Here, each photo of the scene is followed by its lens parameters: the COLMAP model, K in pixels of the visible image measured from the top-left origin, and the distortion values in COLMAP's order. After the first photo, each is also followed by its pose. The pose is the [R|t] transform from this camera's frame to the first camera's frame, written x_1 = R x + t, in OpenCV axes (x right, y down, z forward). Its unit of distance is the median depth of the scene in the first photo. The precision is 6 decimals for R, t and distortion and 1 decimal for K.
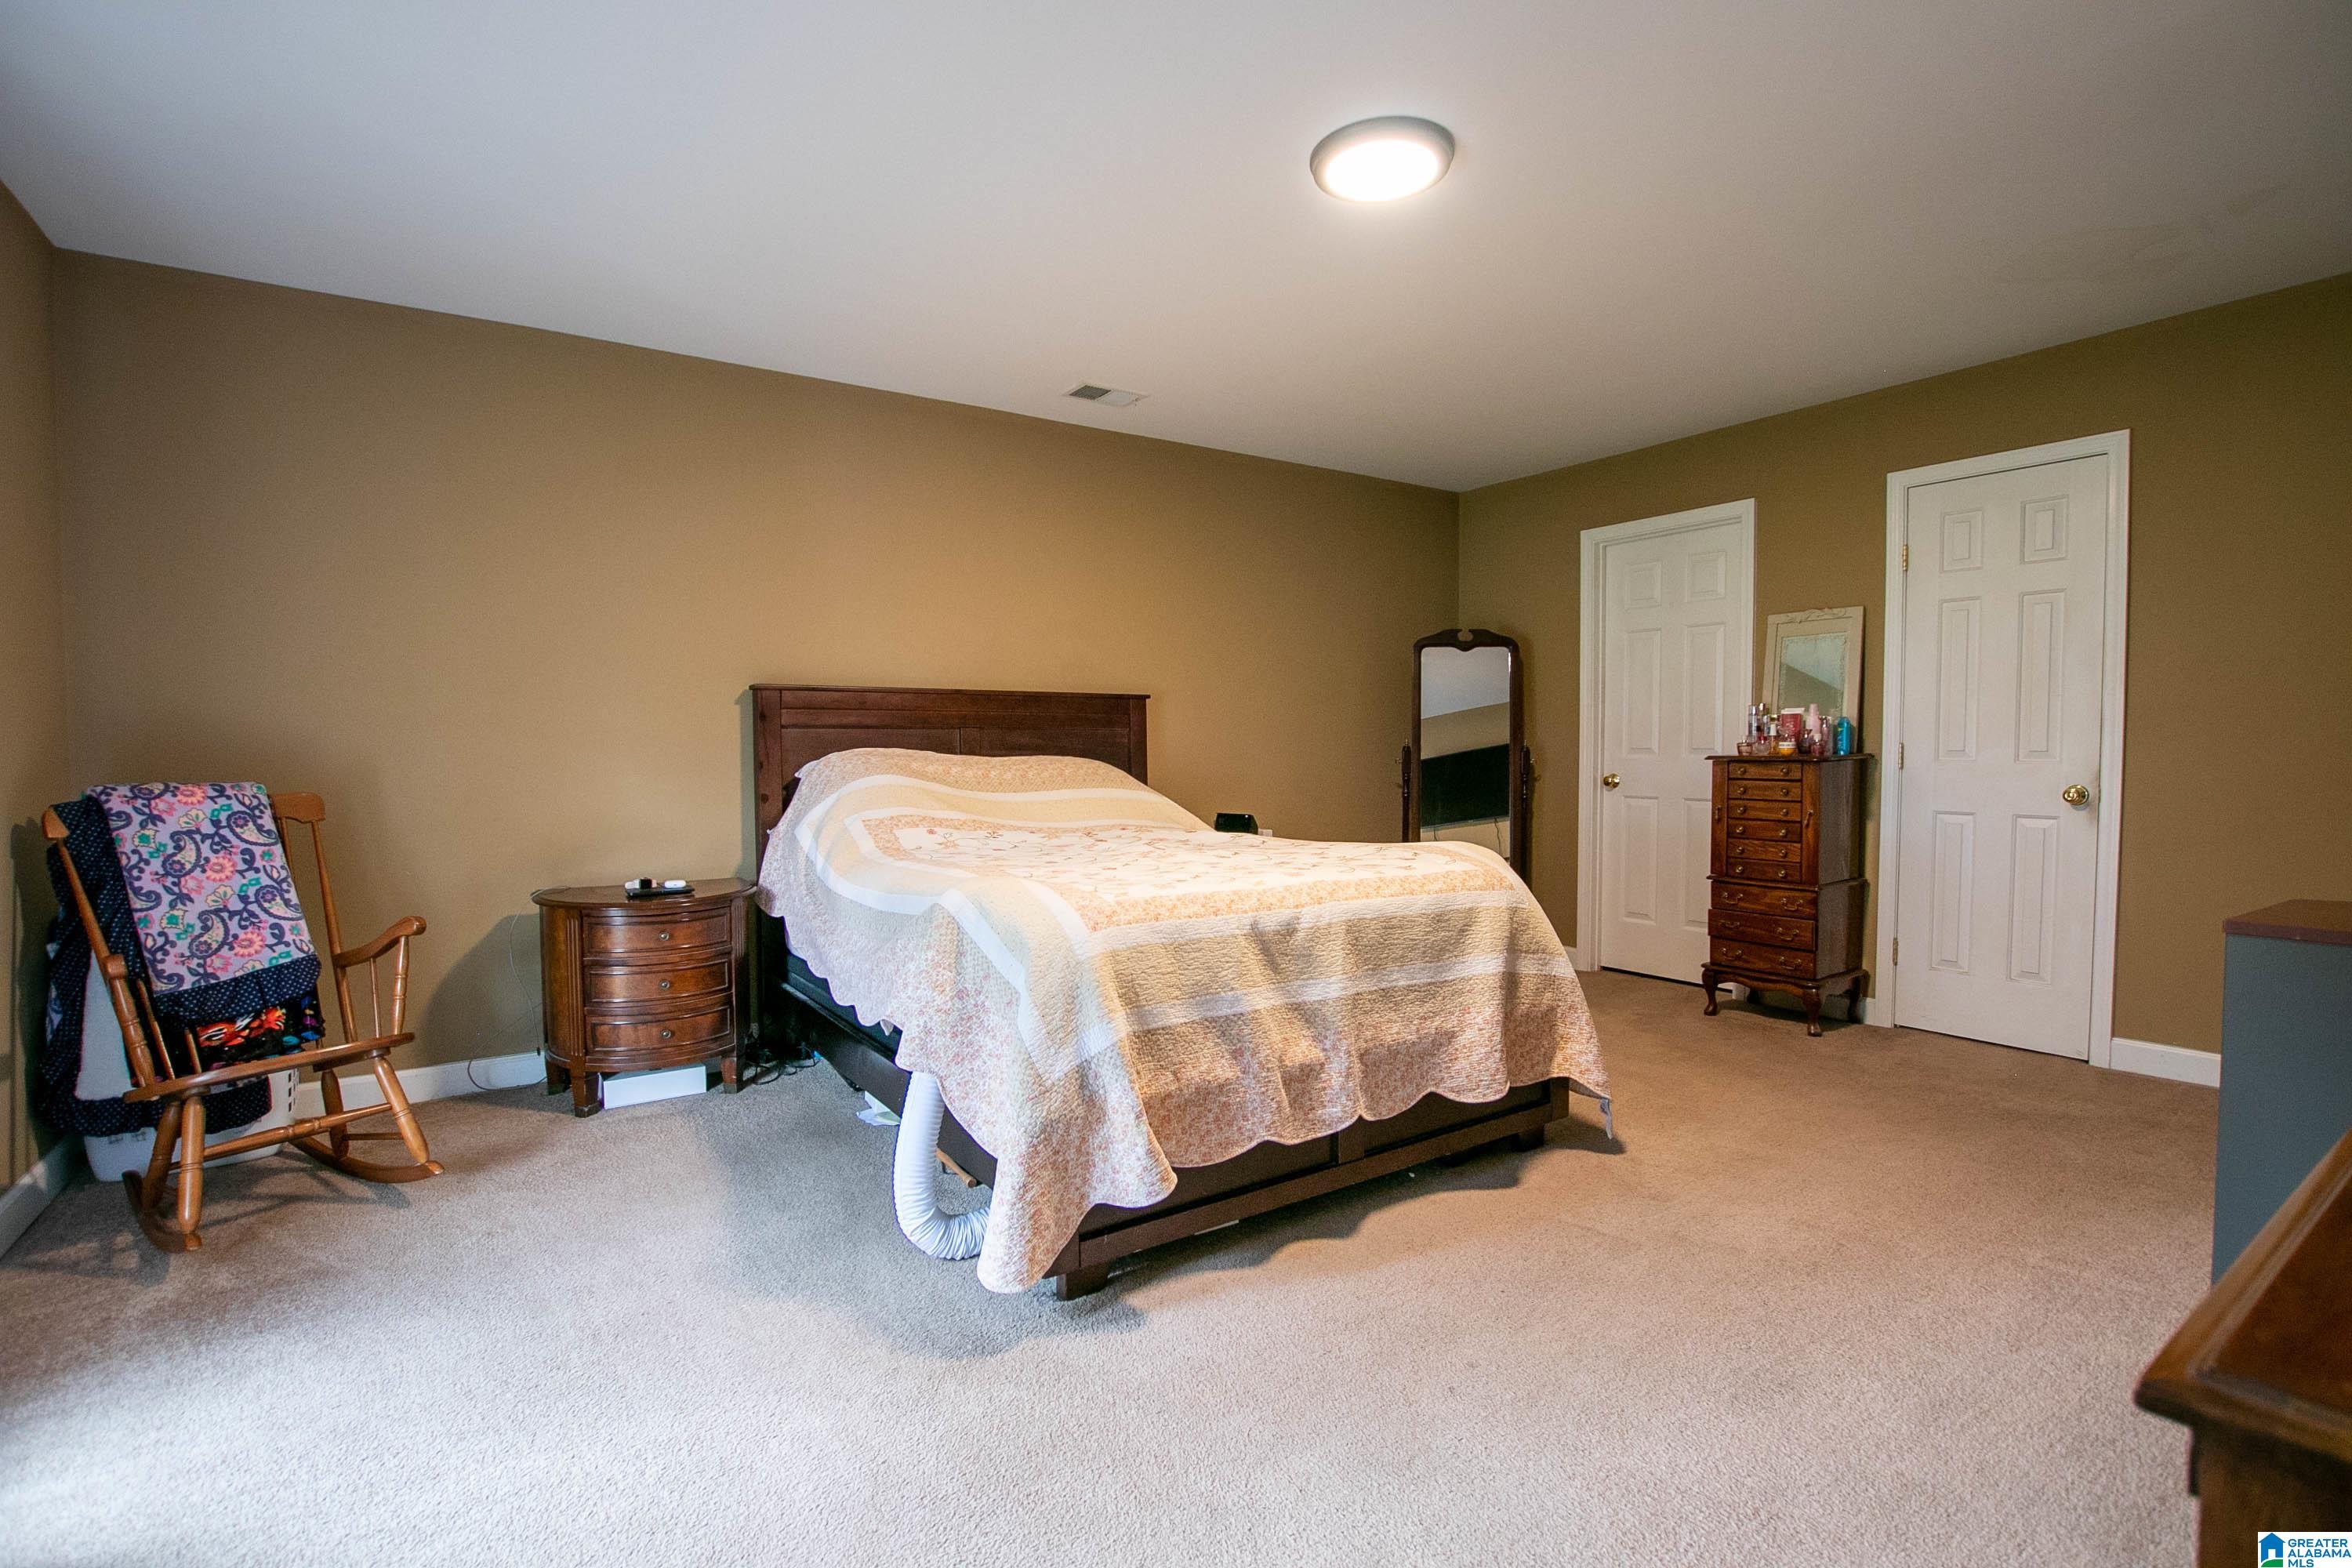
lens RADIAL K [[1094.8, 0, 1163.6], [0, 1094.8, 790.9], [0, 0, 1]] dist [-0.028644, 0.006129]
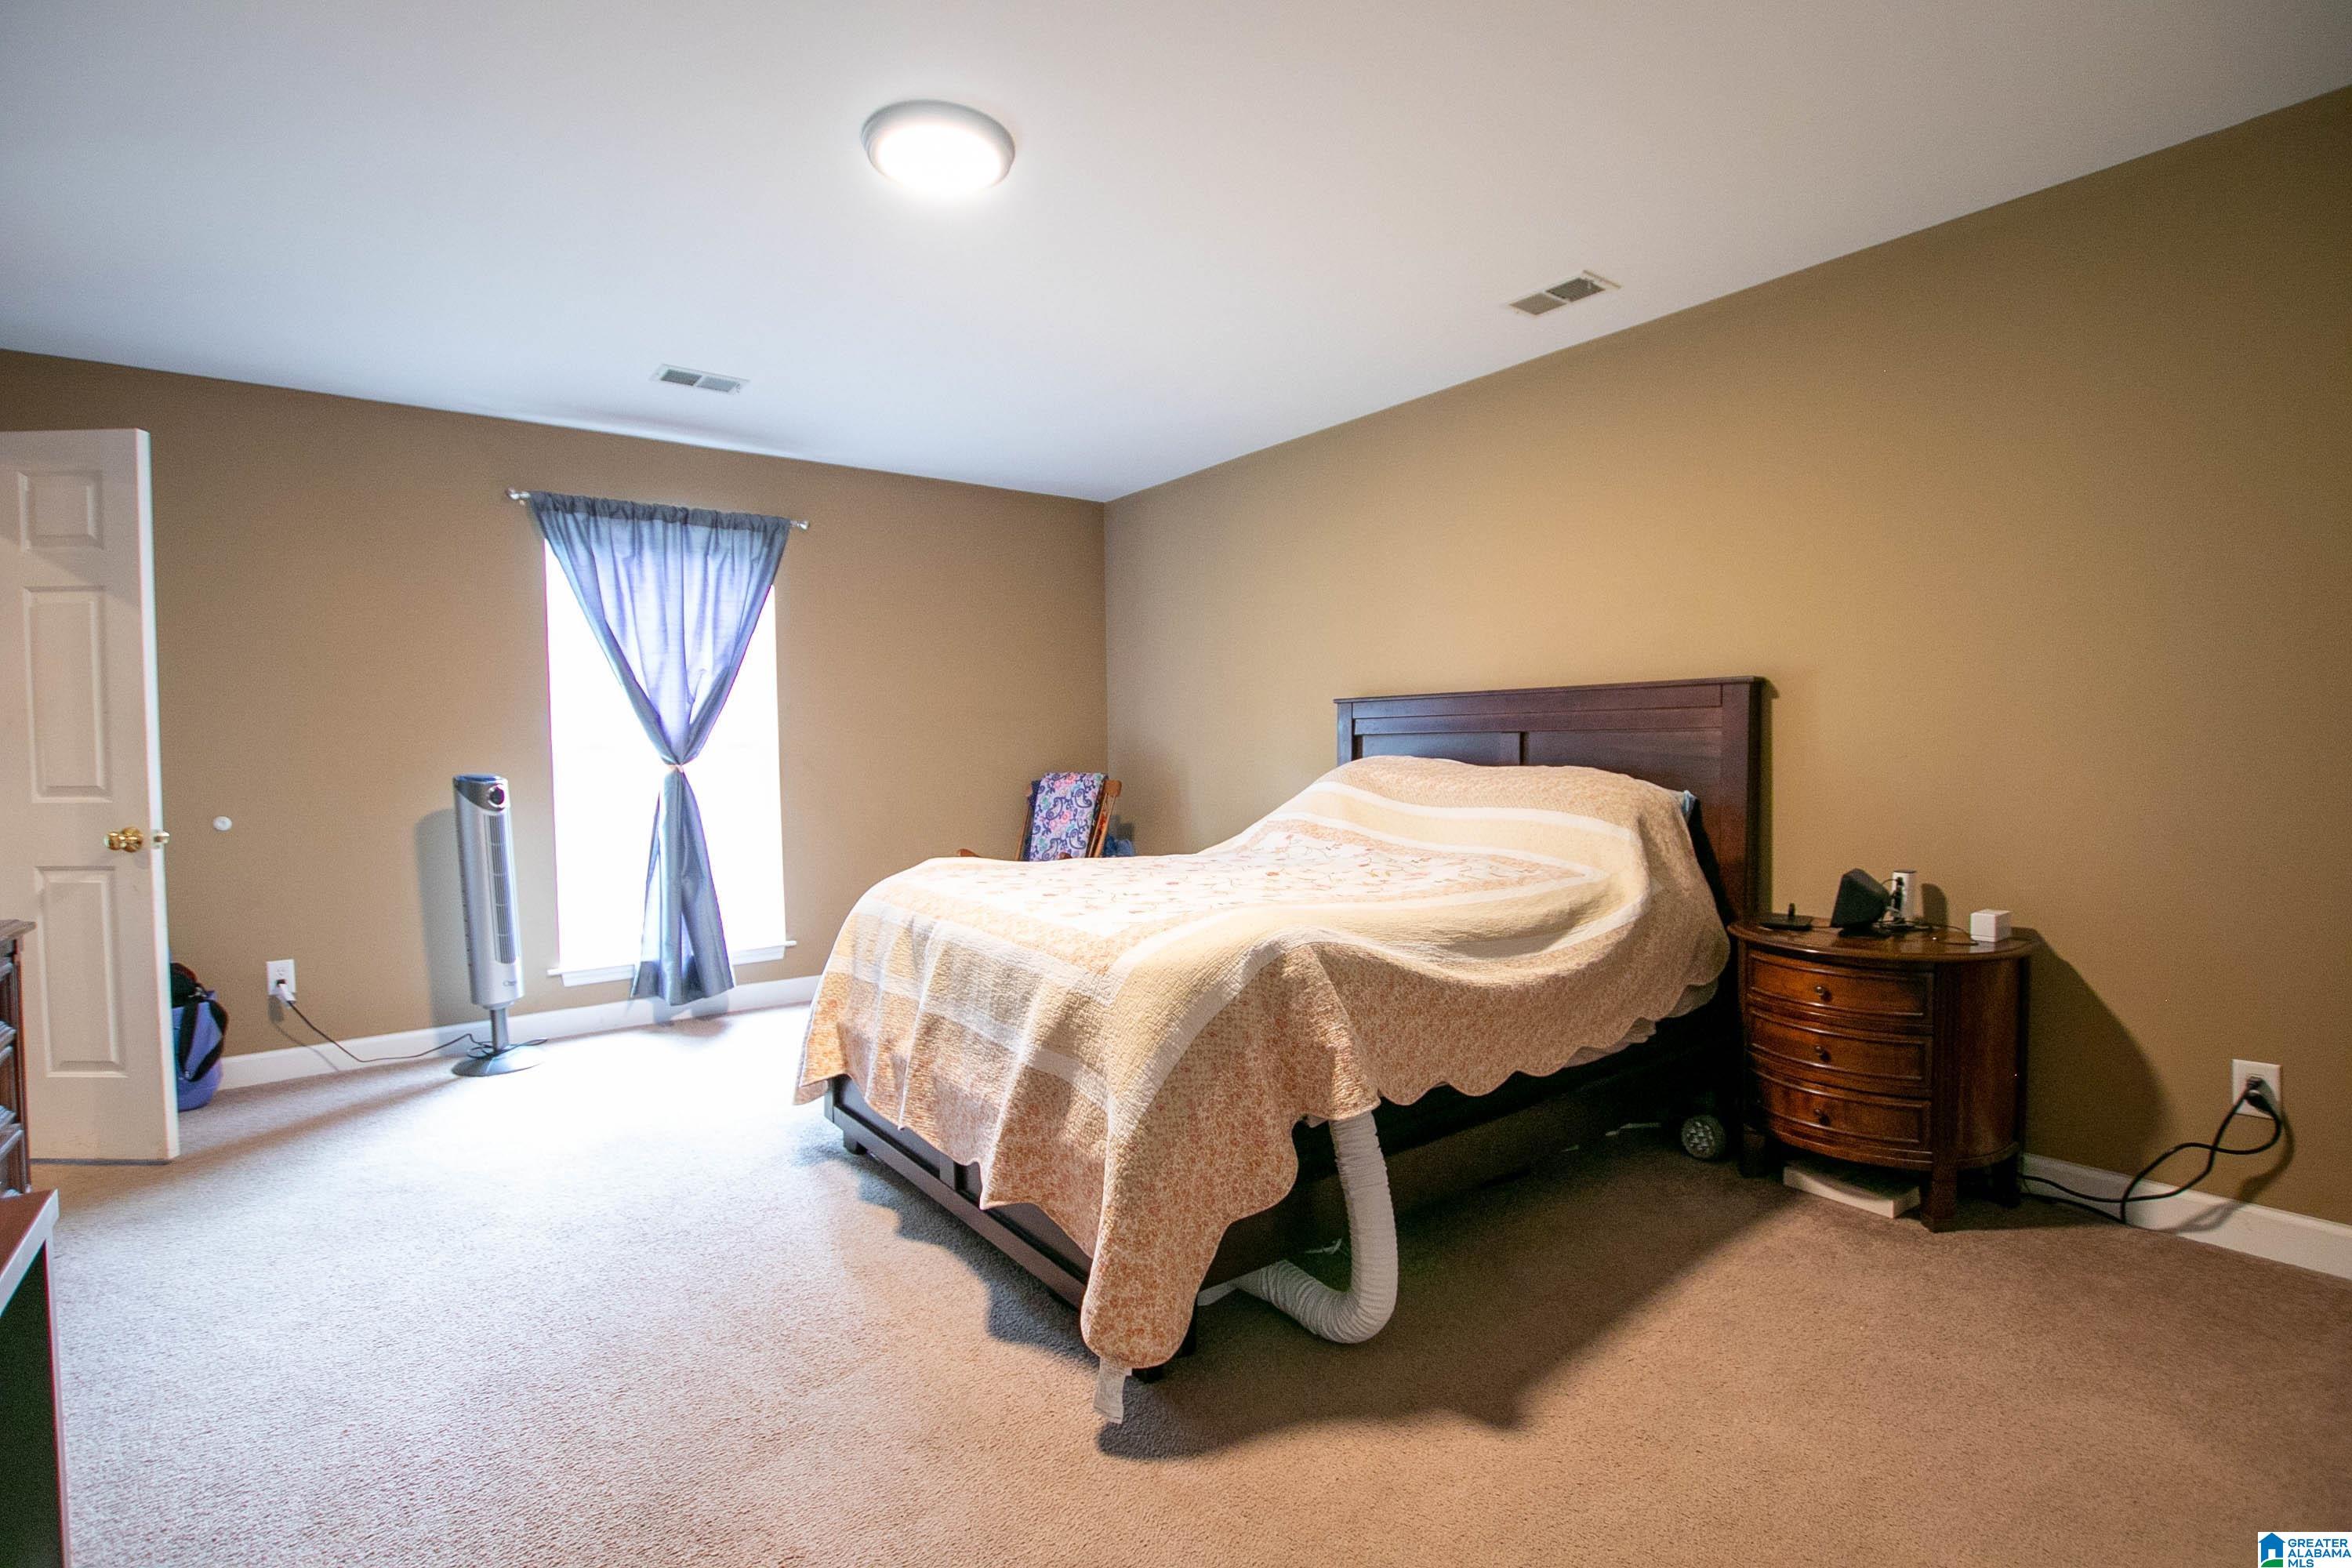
lens RADIAL K [[1094.8, 0, 1163.6], [0, 1094.8, 790.9], [0, 0, 1]] dist [-0.028644, 0.006129]
pose [[0.042180, 0.040832, -0.998275, 1.131955], [-0.029952, 0.998767, 0.039586, -0.061616], [0.998661, 0.028230, 0.043351, 1.123465]]
